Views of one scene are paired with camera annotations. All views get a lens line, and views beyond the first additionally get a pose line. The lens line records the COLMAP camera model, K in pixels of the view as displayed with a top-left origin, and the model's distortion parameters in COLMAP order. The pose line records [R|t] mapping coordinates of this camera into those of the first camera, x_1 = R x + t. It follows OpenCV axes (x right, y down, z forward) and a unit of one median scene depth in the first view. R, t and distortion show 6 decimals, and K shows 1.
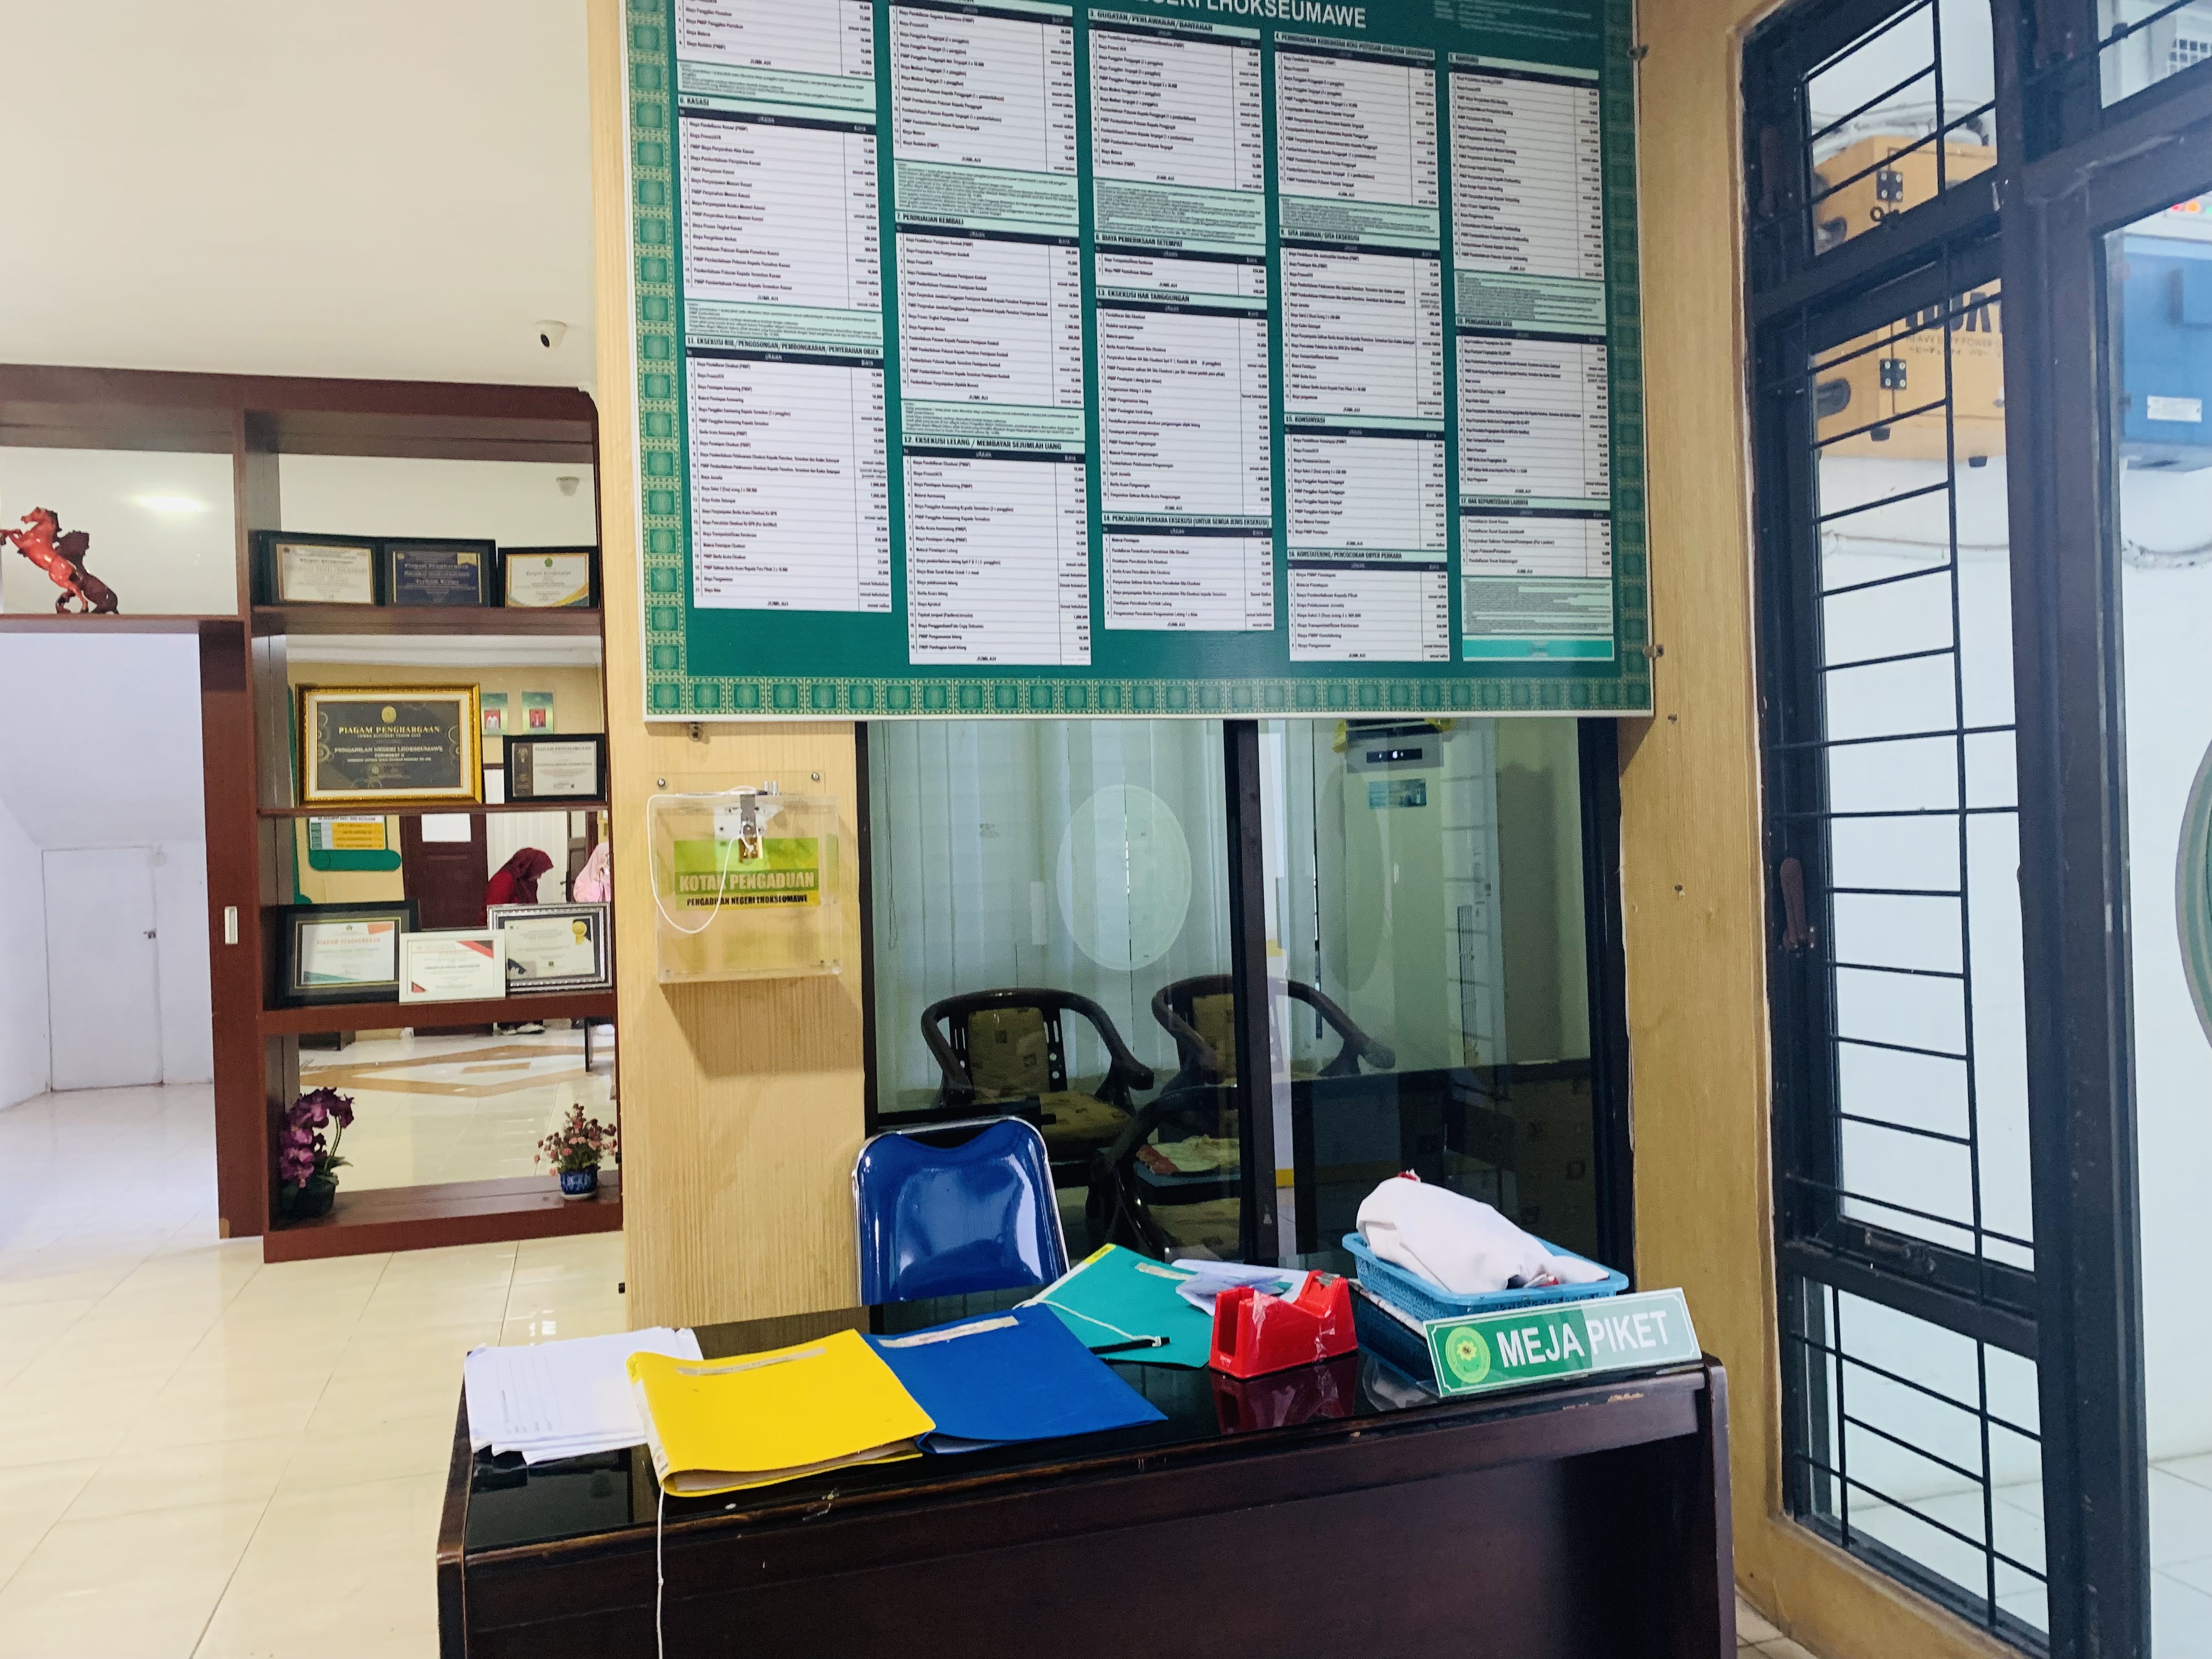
lens RADIAL K [[1699.7, 0, 1104.1], [0, 1699.7, 830.4], [0, 0, 1]] dist [0.010444, -0.001632]
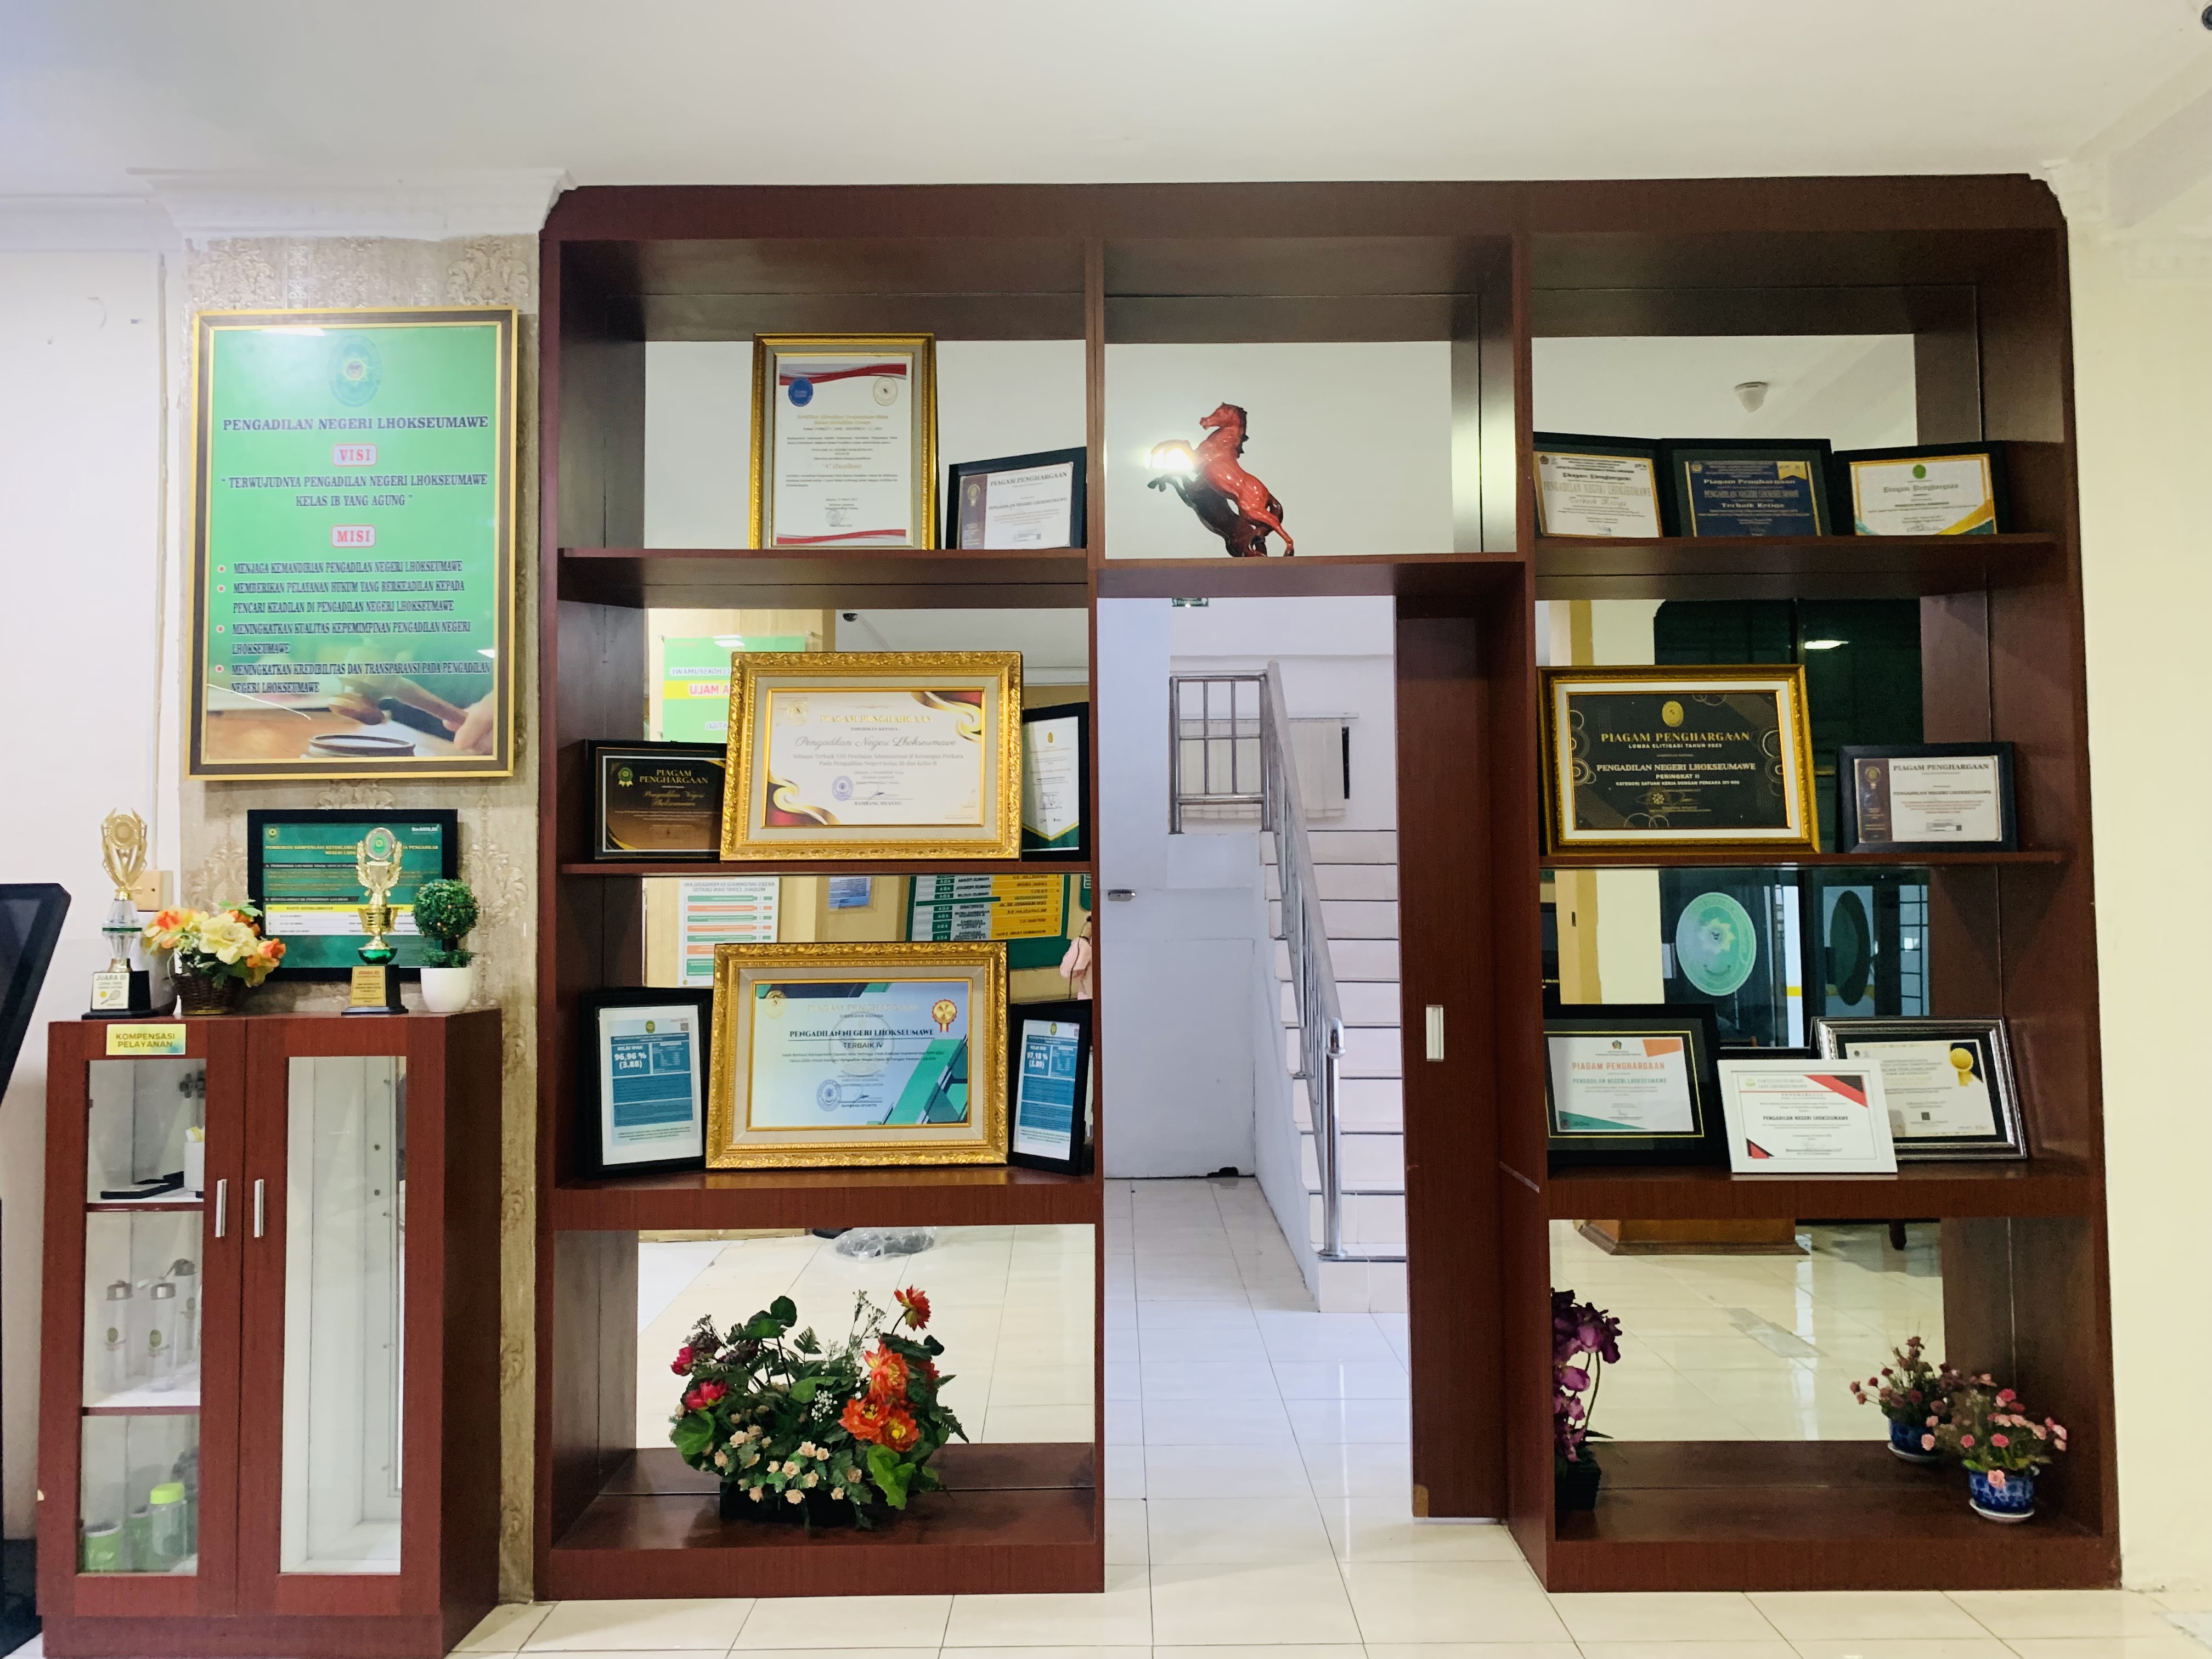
lens RADIAL K [[1699.7, 0, 1111.0], [0, 1699.7, 828.0], [0, 0, 1]] dist [0.010444, -0.001632]
pose [[0.958940, 0.009406, -0.283453, -0.442451], [-0.021552, 0.998977, -0.039763, 0.005313], [0.282789, 0.044240, 0.958161, 0.327985]]
